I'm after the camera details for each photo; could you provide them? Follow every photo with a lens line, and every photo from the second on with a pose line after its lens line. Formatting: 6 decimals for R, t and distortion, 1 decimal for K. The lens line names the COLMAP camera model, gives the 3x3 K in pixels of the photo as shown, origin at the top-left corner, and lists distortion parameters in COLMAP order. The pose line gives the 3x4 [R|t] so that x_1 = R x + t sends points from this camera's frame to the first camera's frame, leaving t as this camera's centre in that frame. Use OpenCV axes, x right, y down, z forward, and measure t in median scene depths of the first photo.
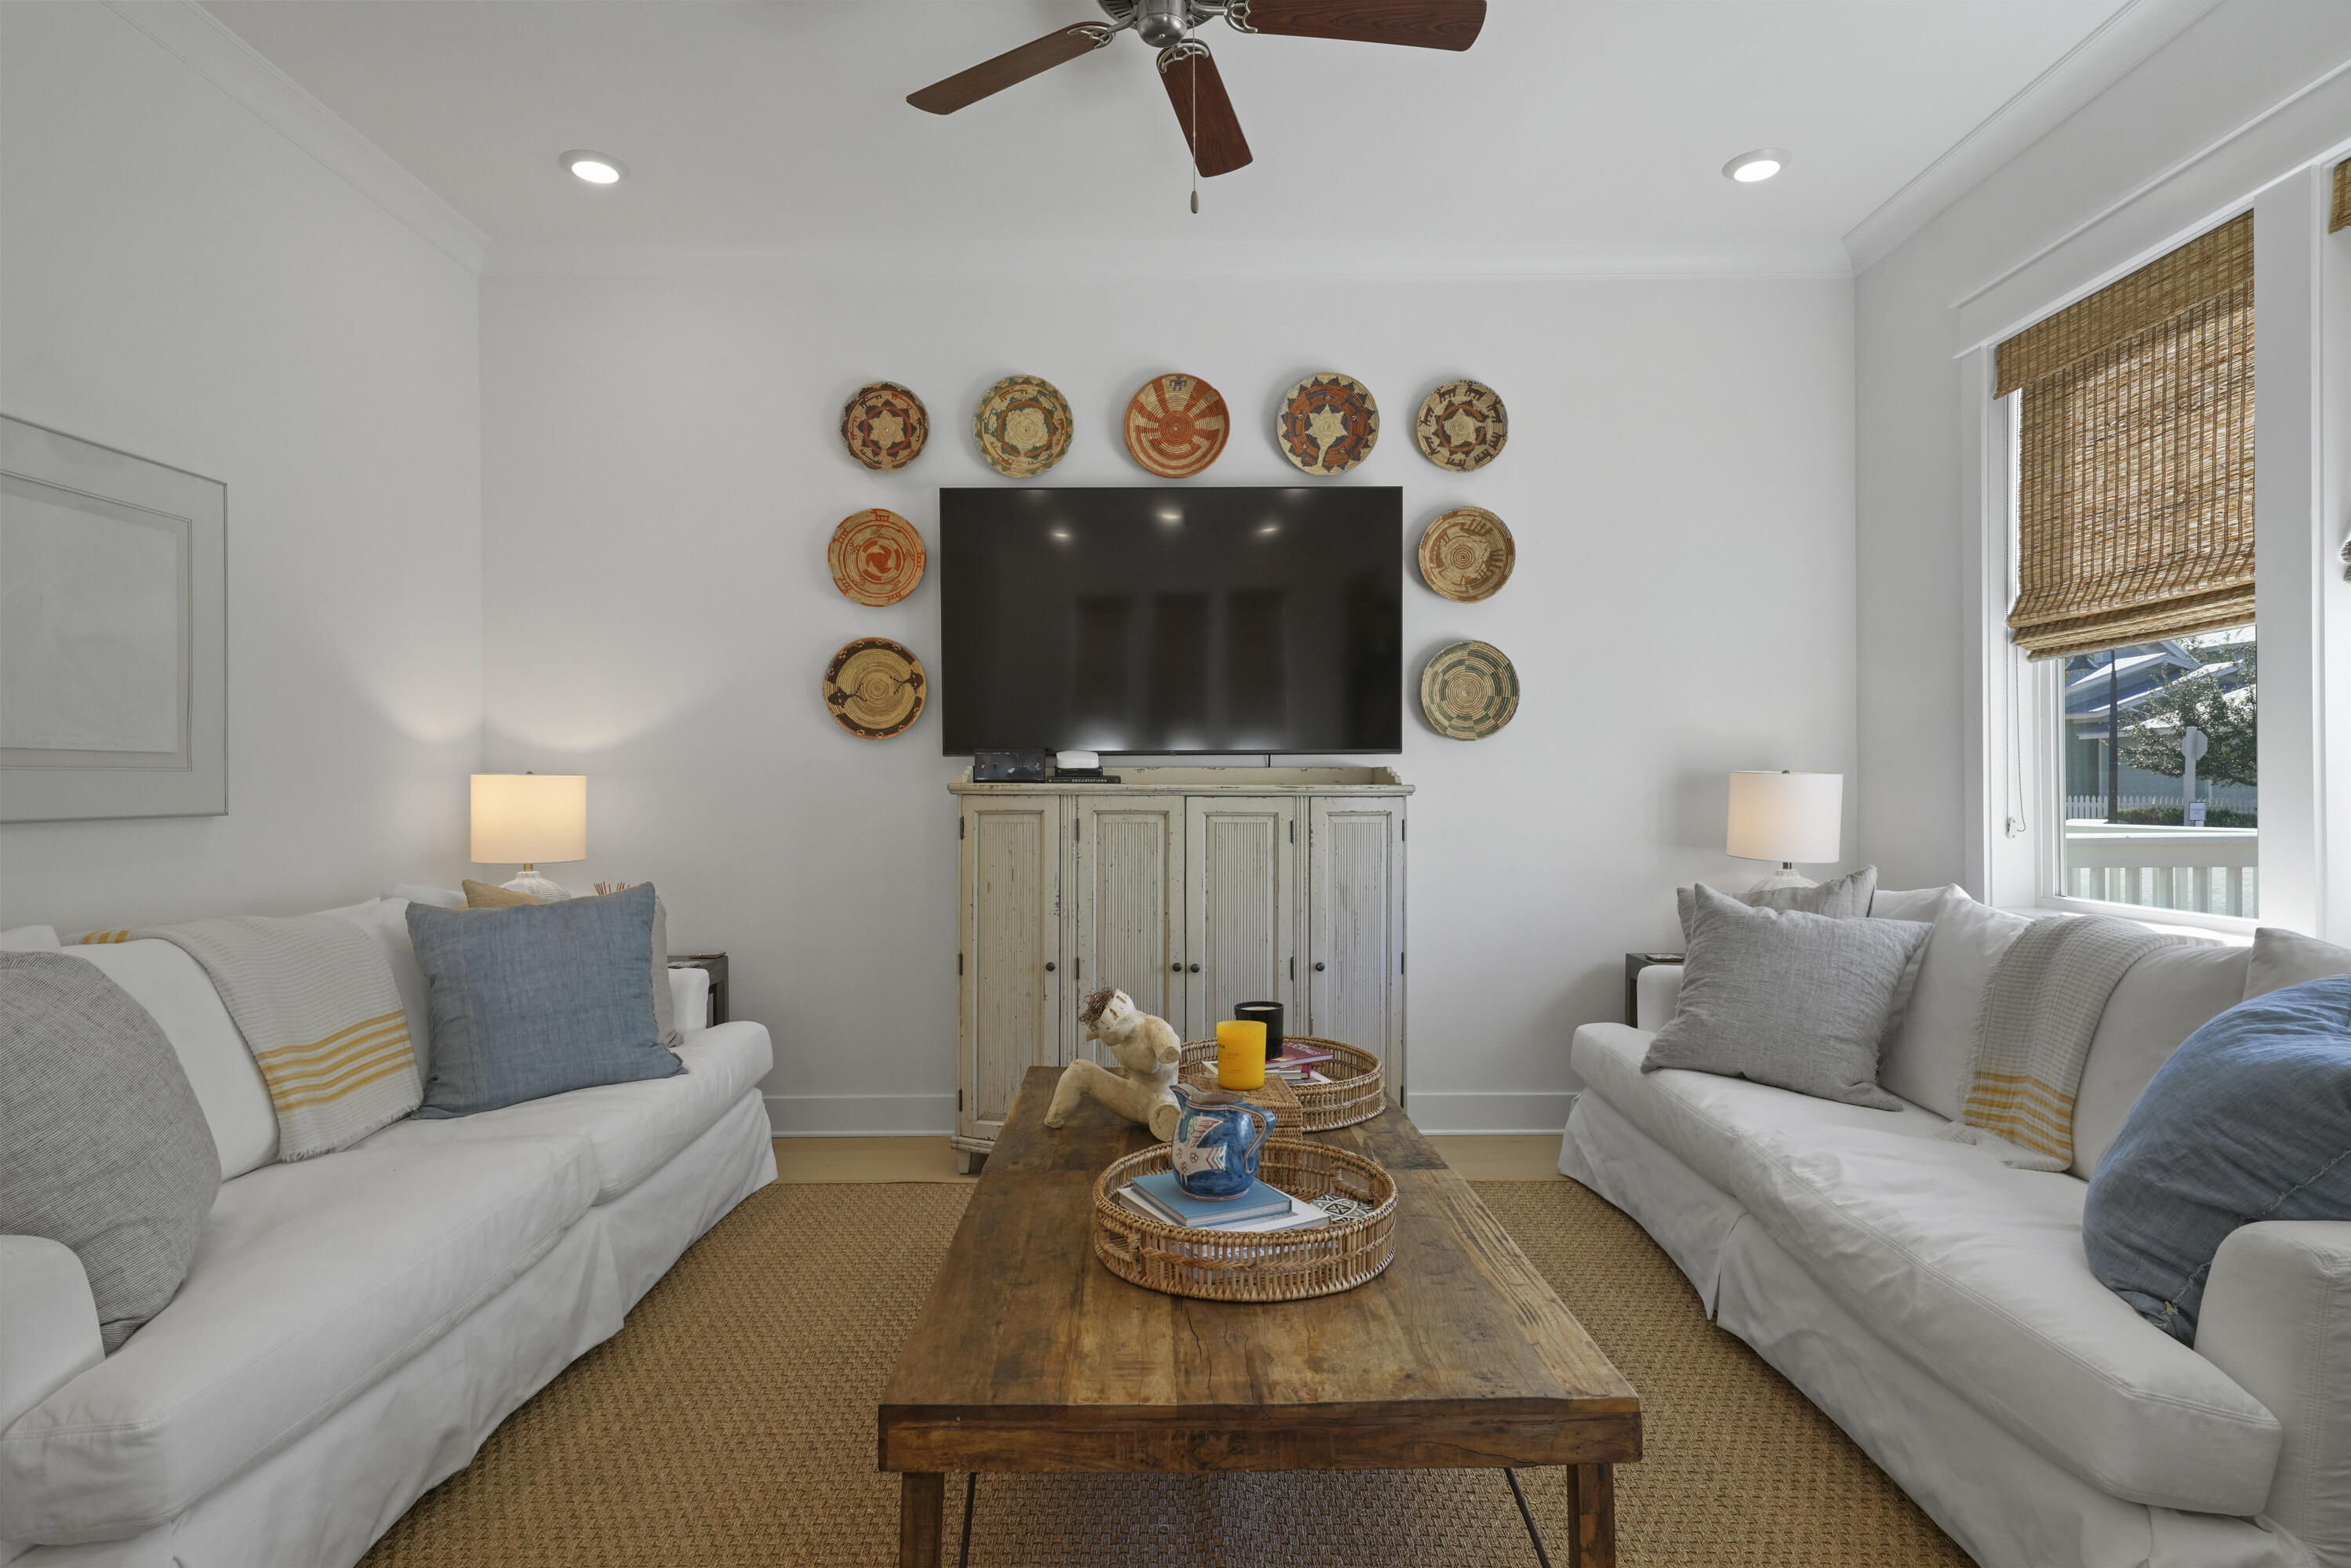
lens RADIAL K [[1247.5, 0, 1176.7], [0, 1247.5, 792.3], [0, 0, 1]] dist [0.009616, 0.000173]
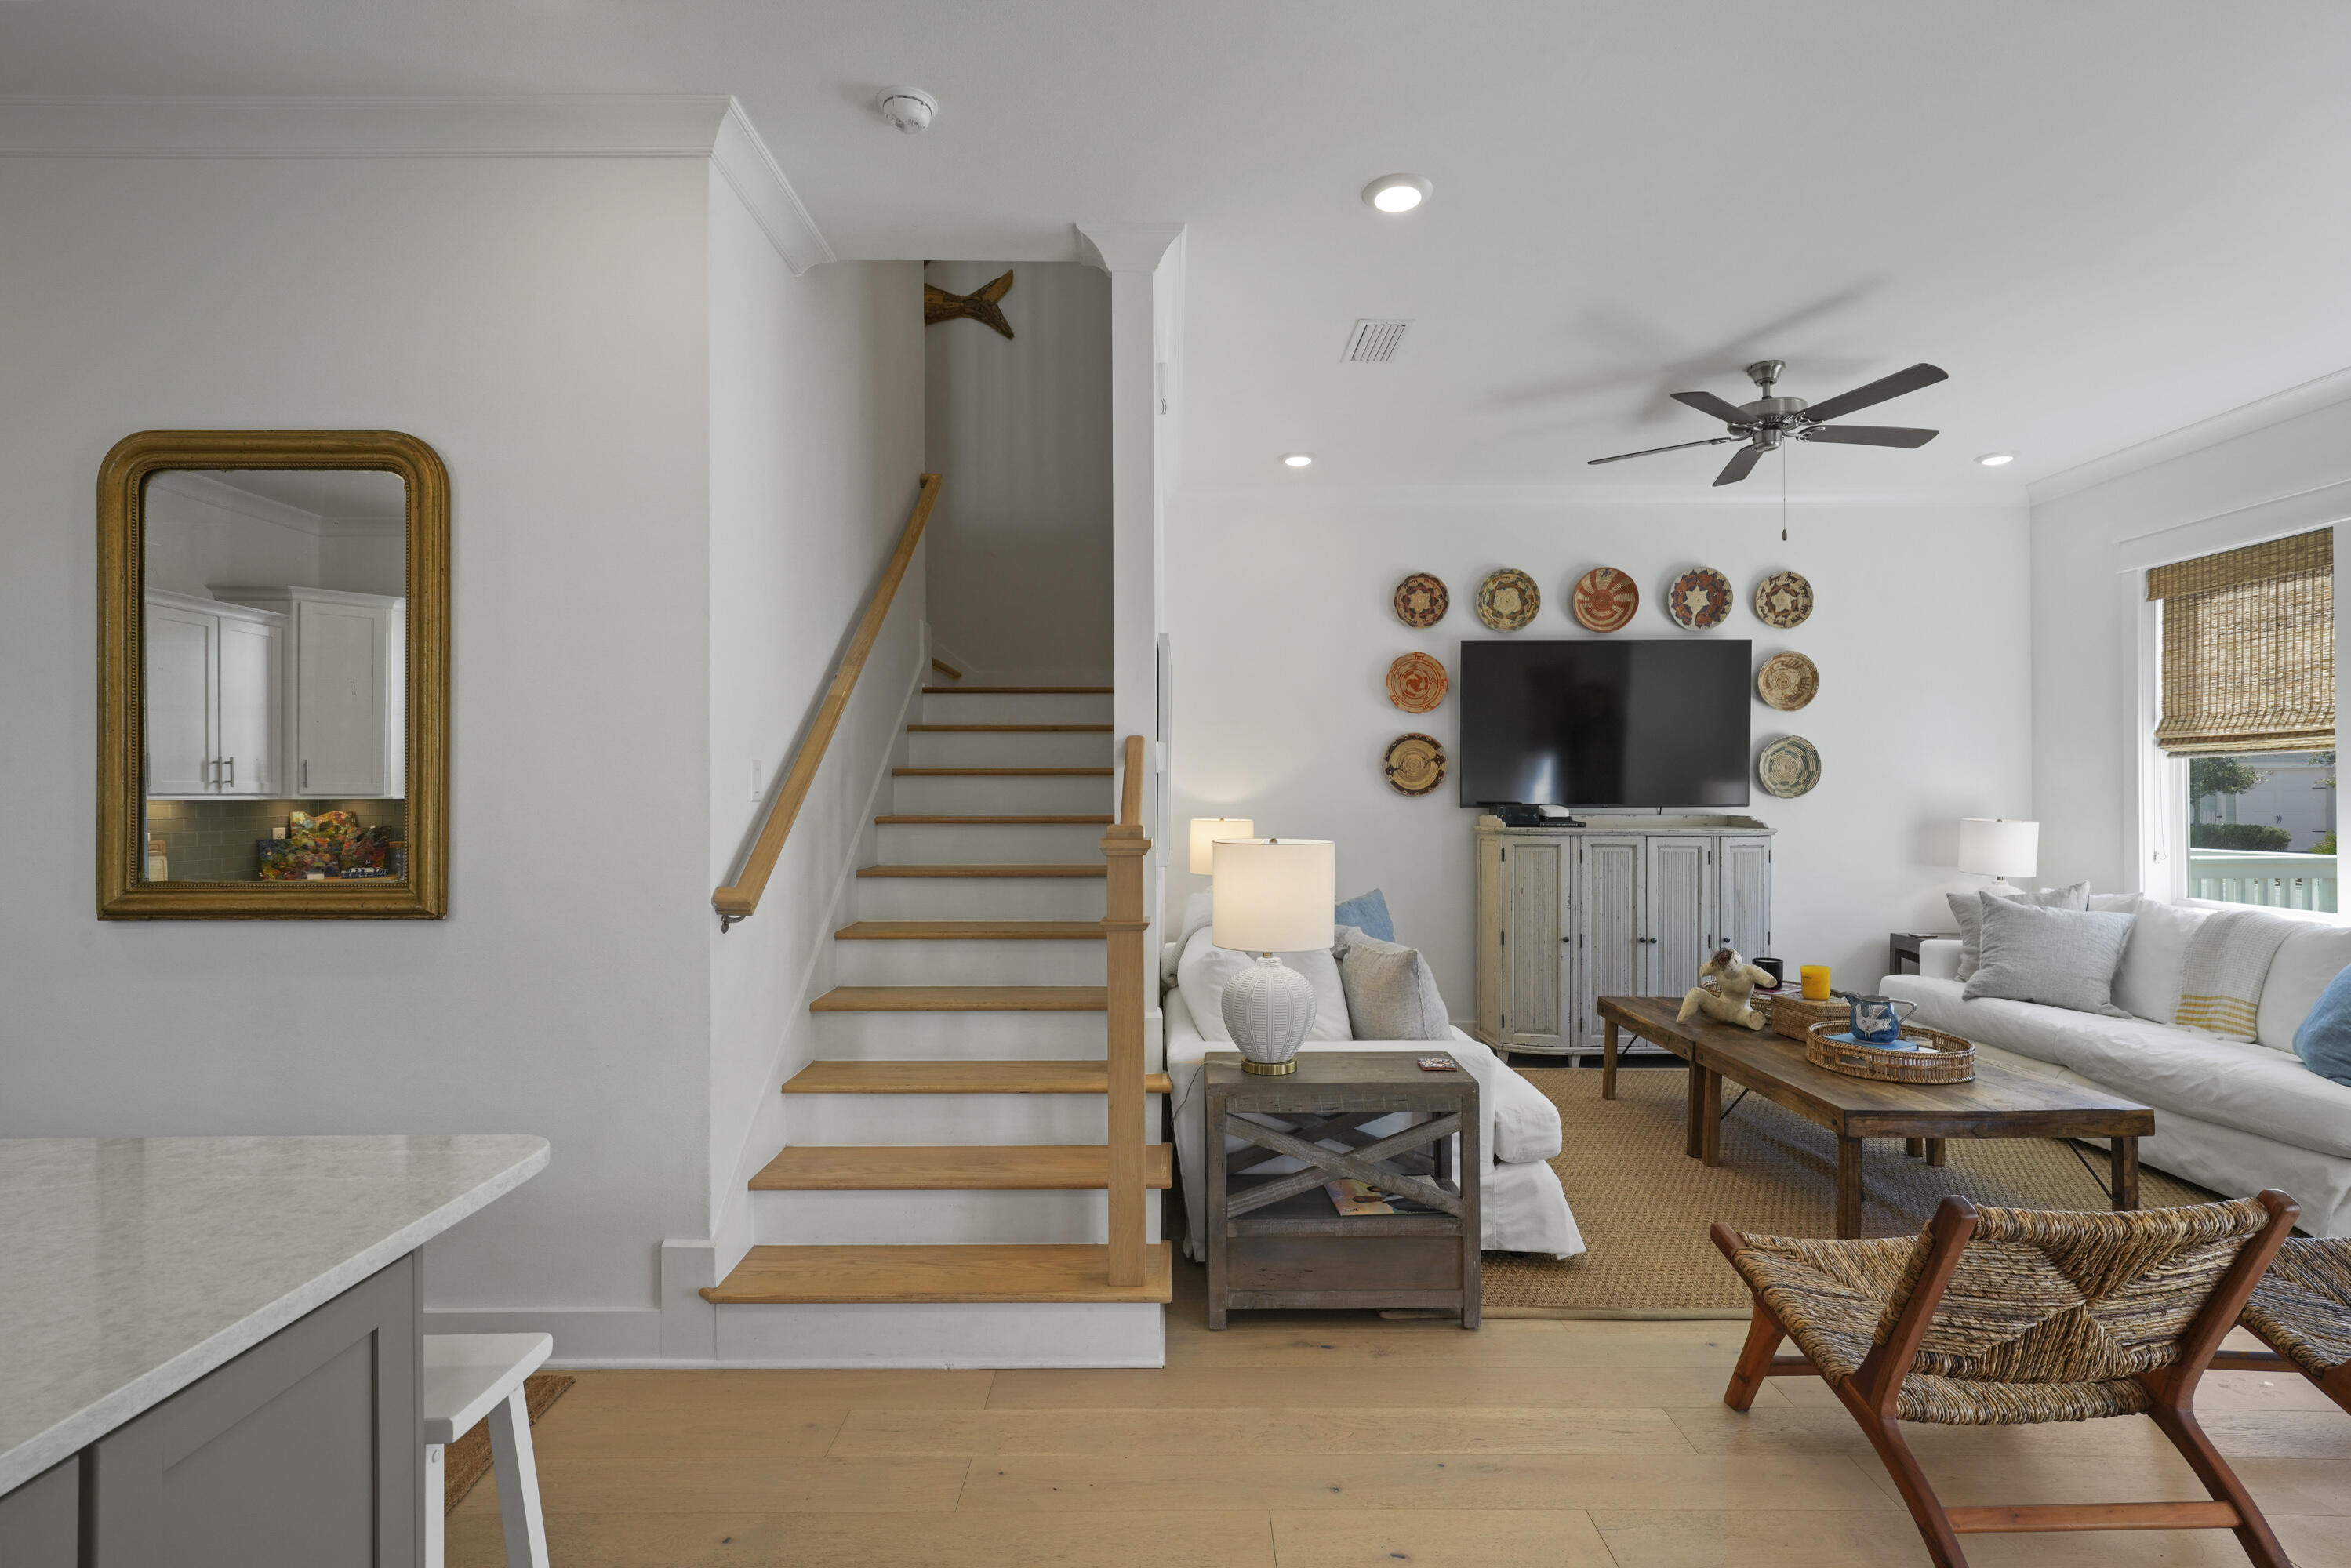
lens RADIAL K [[1111.3, 0, 1177.7], [0, 1111.3, 791.2], [0, 0, 1]] dist [-0.002209, 0.004423]
pose [[0.999990, 0.001852, -0.003976, -0.537952], [-0.001865, 0.999993, -0.003289, -0.044460], [0.003970, 0.003296, 0.999987, -0.415249]]
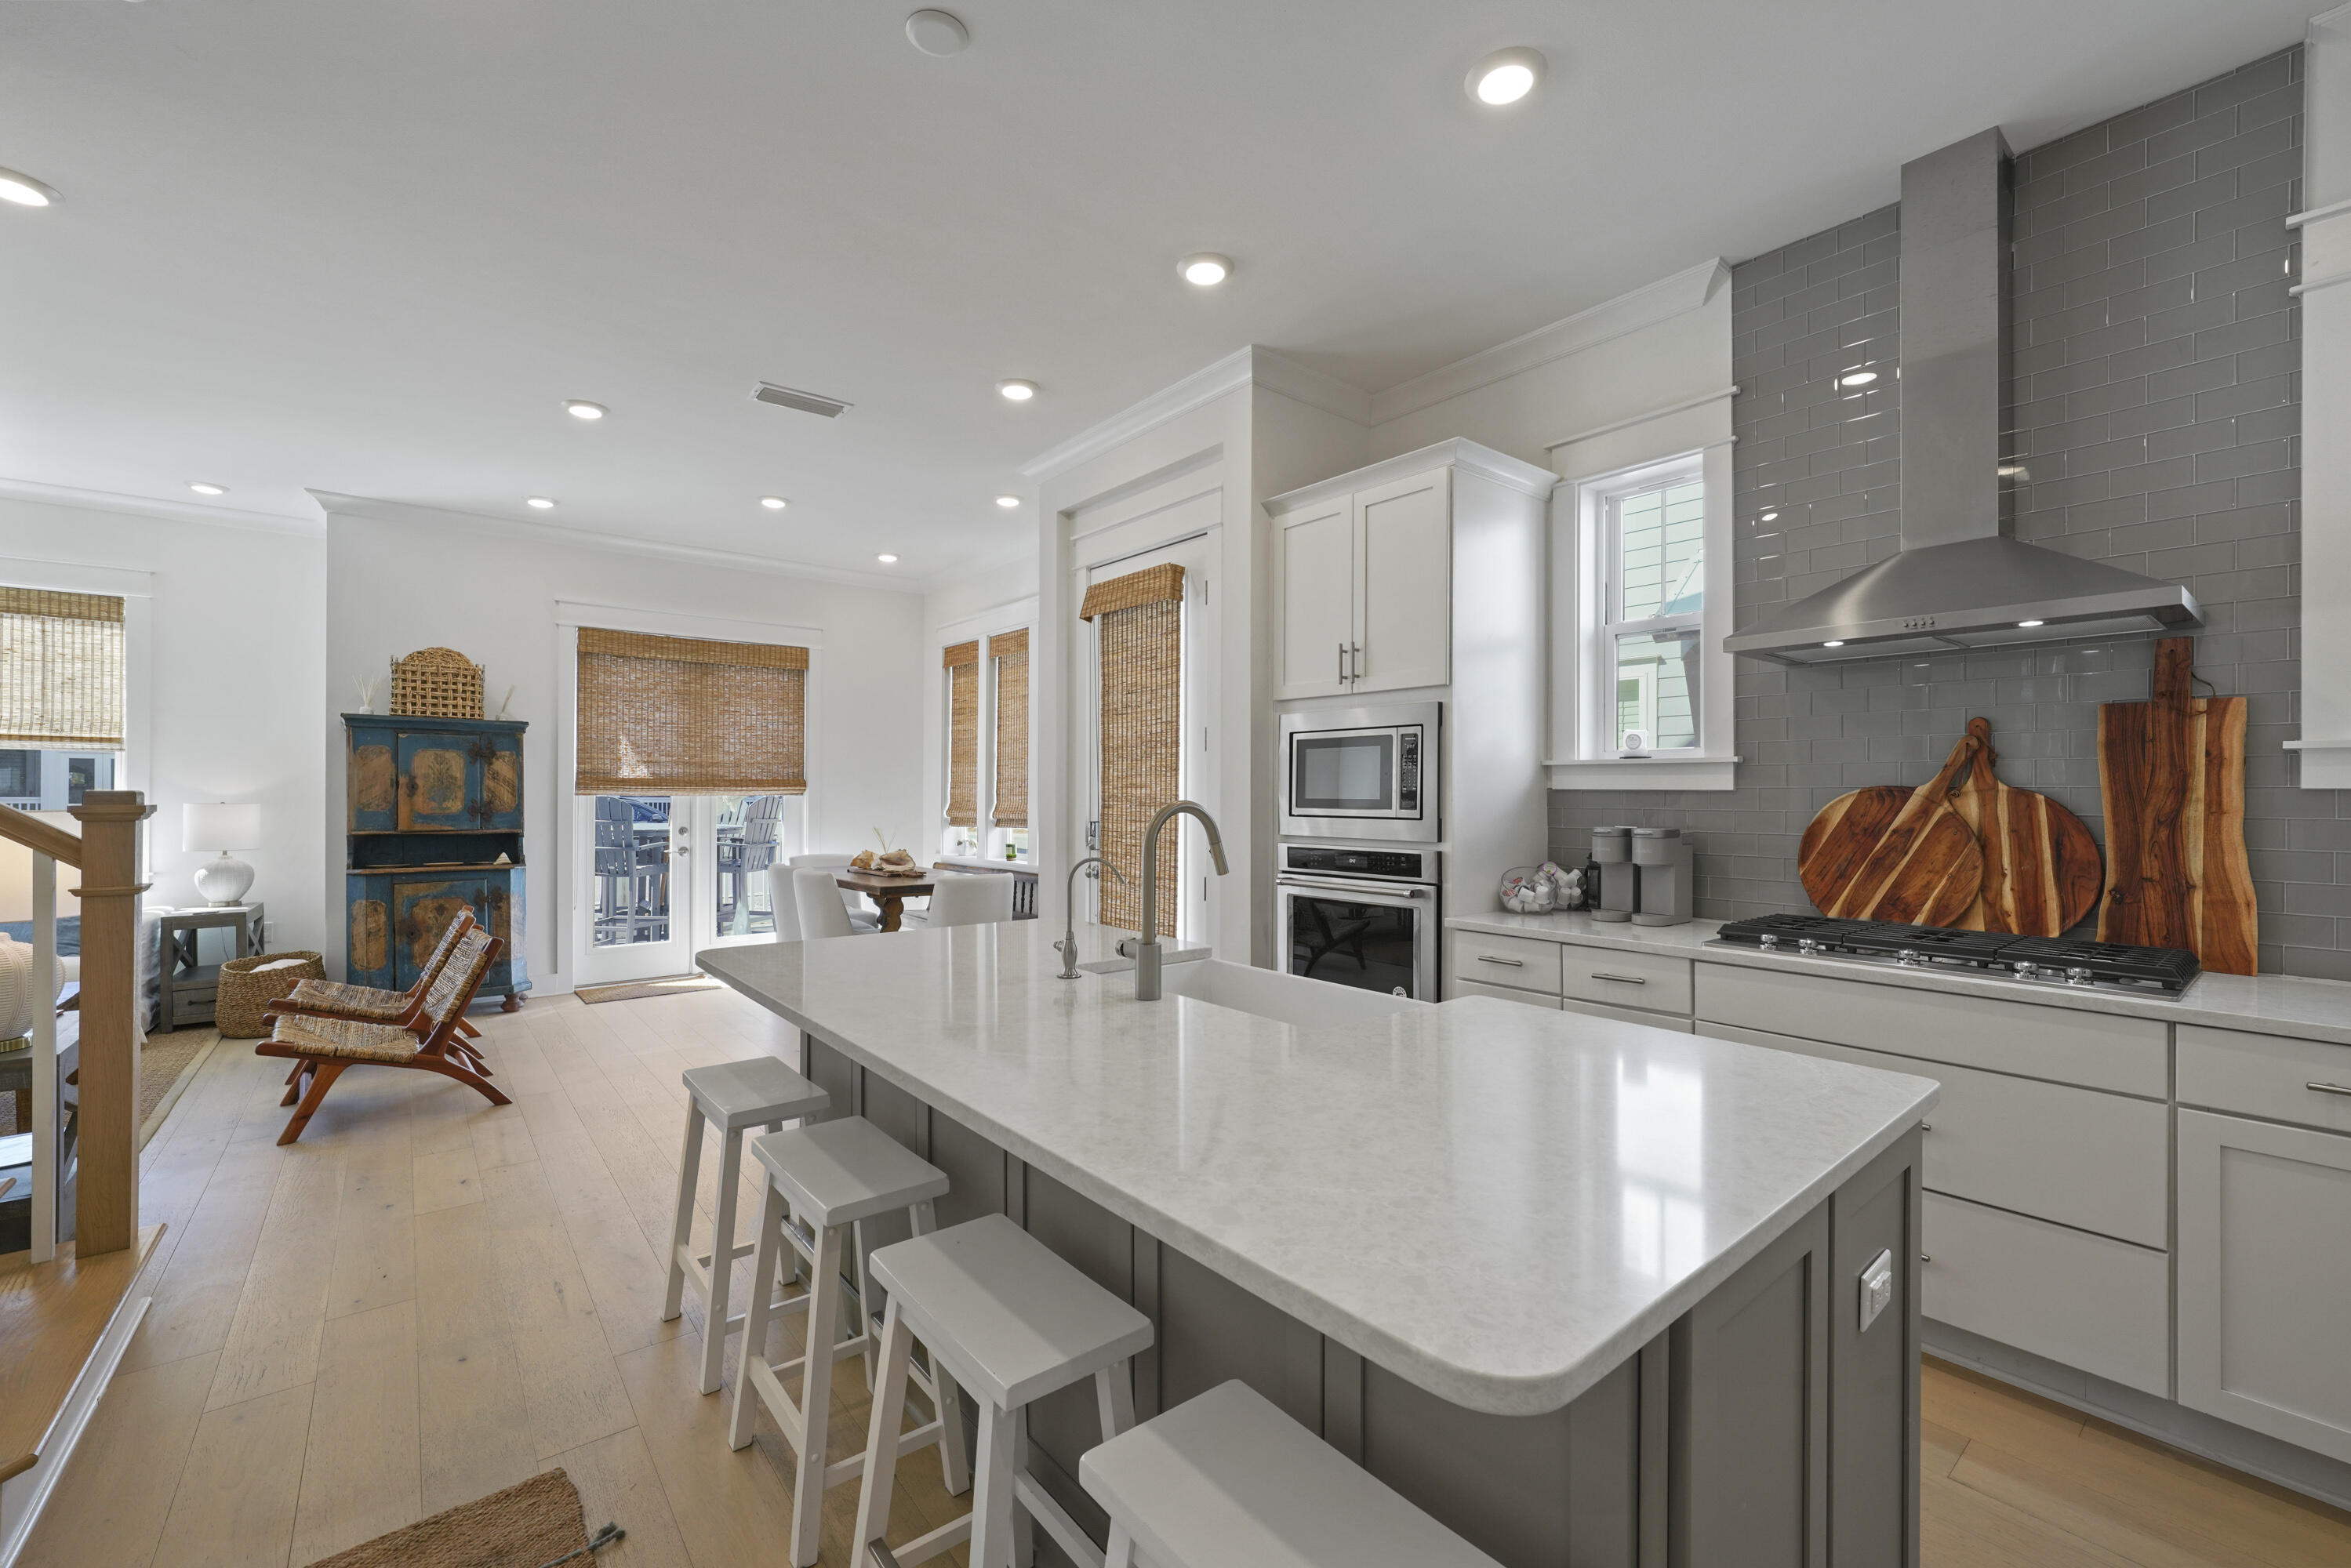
lens RADIAL K [[967.9, 0, 1175.5], [0, 967.9, 784.0], [0, 0, 1]] dist [-0.011415, 0.005084]
pose [[-0.625013, 0.011134, 0.780535, -1.387213], [0.002696, 0.999923, -0.012104, -0.022953], [-0.780609, -0.005461, -0.624995, 0.096162]]
